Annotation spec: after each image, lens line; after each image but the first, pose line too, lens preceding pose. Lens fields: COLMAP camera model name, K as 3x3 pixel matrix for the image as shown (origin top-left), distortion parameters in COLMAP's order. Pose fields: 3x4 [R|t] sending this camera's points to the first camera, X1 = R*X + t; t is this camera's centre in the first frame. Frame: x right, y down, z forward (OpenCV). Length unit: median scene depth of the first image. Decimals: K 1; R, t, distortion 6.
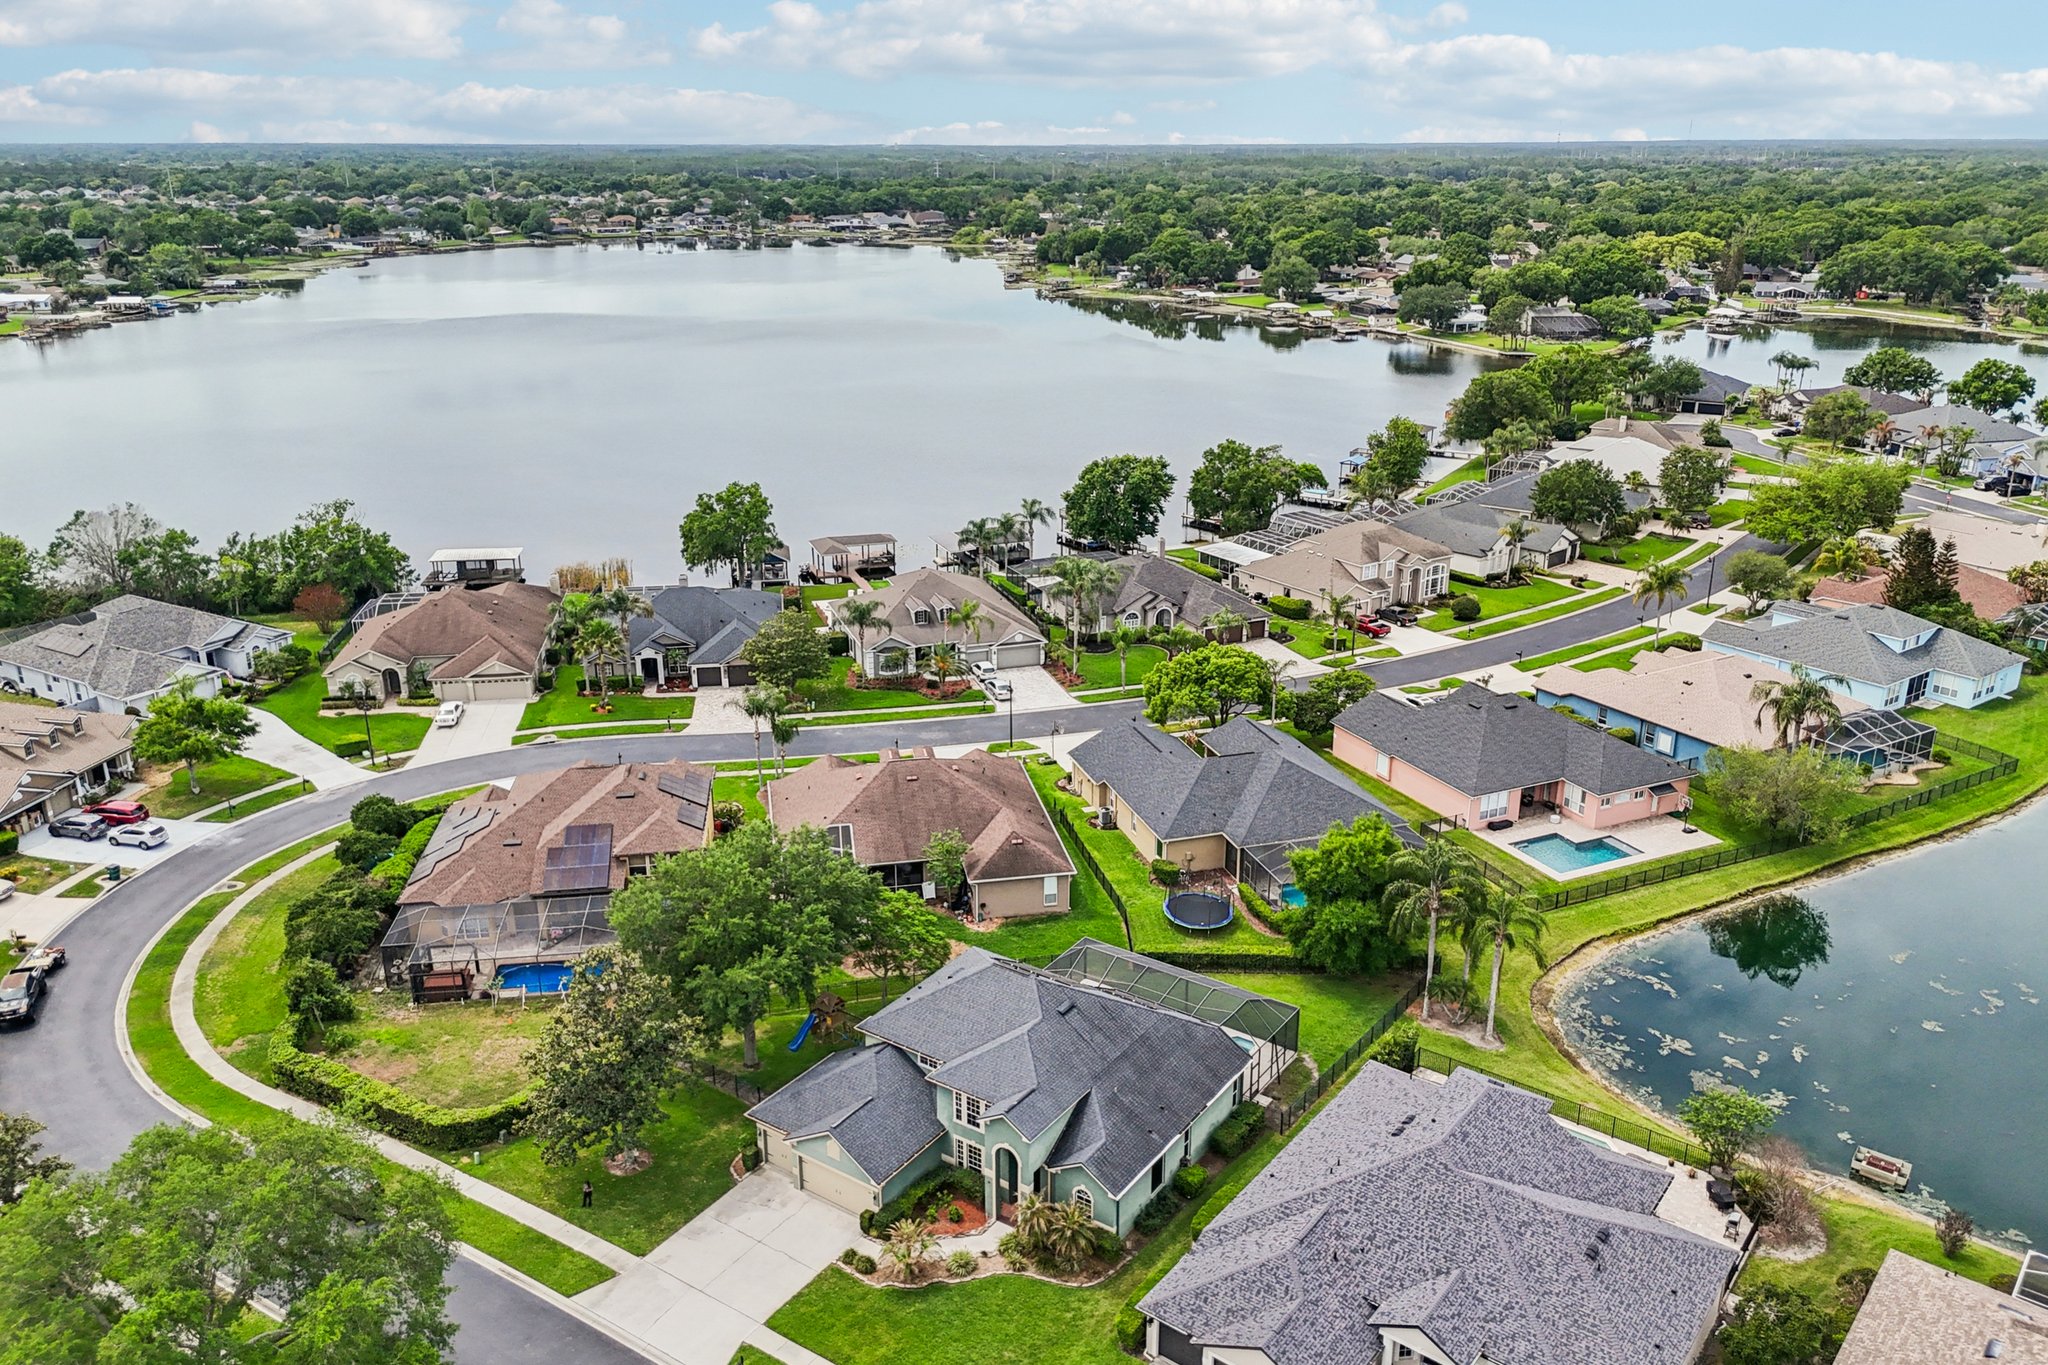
lens RADIAL K [[1544.9, 0, 1028.1], [0, 1544.9, 718.4], [0, 0, 1]] dist [0.085295, -0.086531]
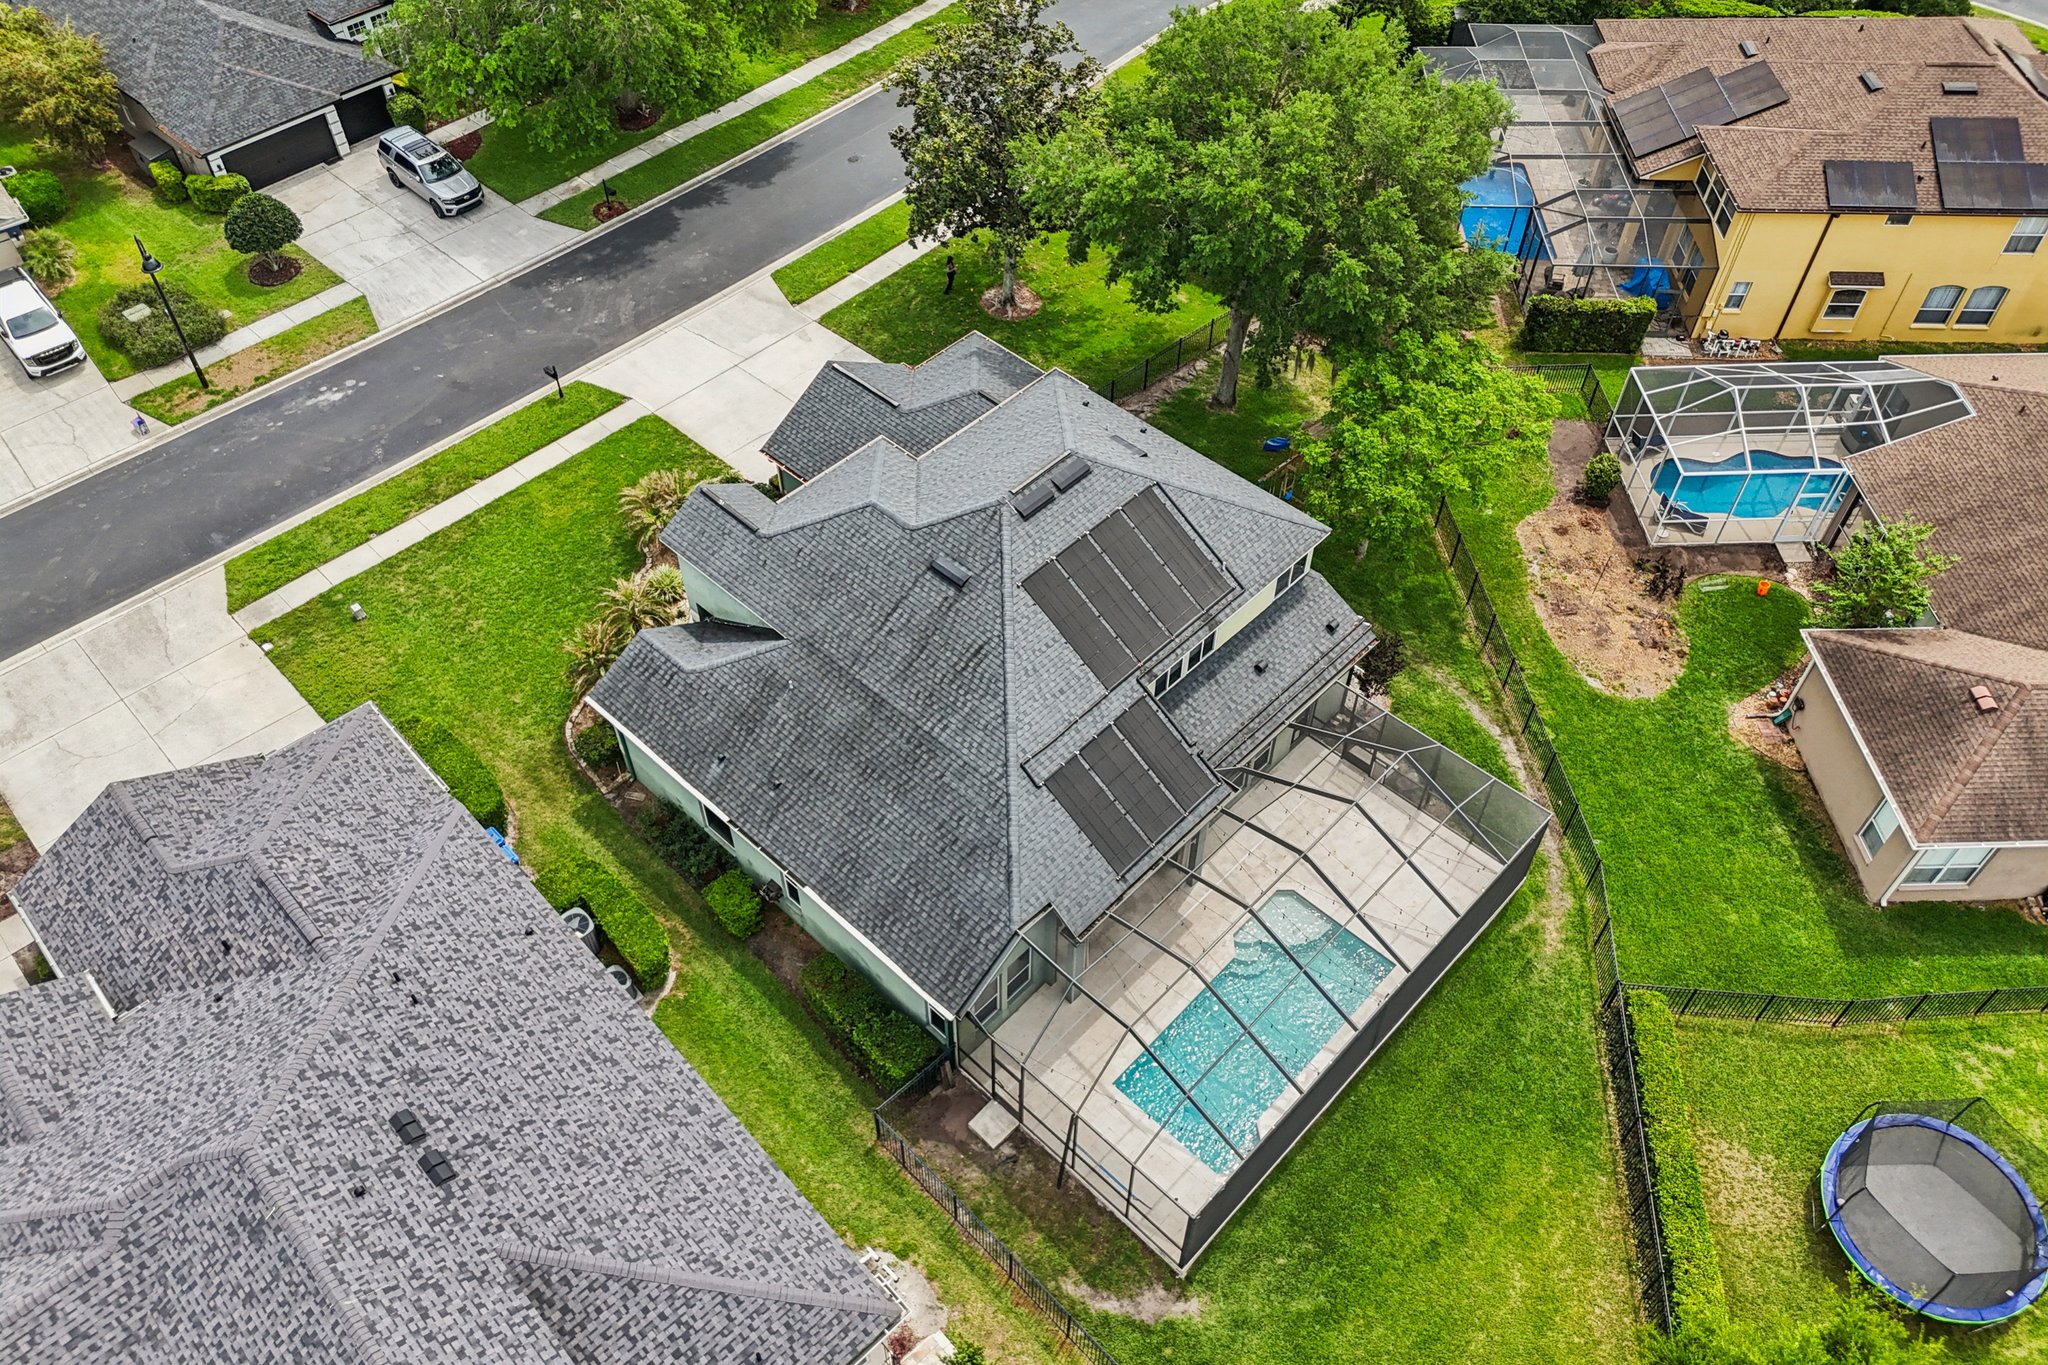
lens RADIAL K [[1544.9, 0, 1036.3], [0, 1544.9, 649.7], [0, 0, 1]] dist [0.085295, -0.086531]
pose [[-0.158286, 0.726222, -0.668990, 0.267501], [-0.352701, 0.591247, 0.725279, -0.120227], [0.922251, 0.350755, 0.162554, 0.693990]]
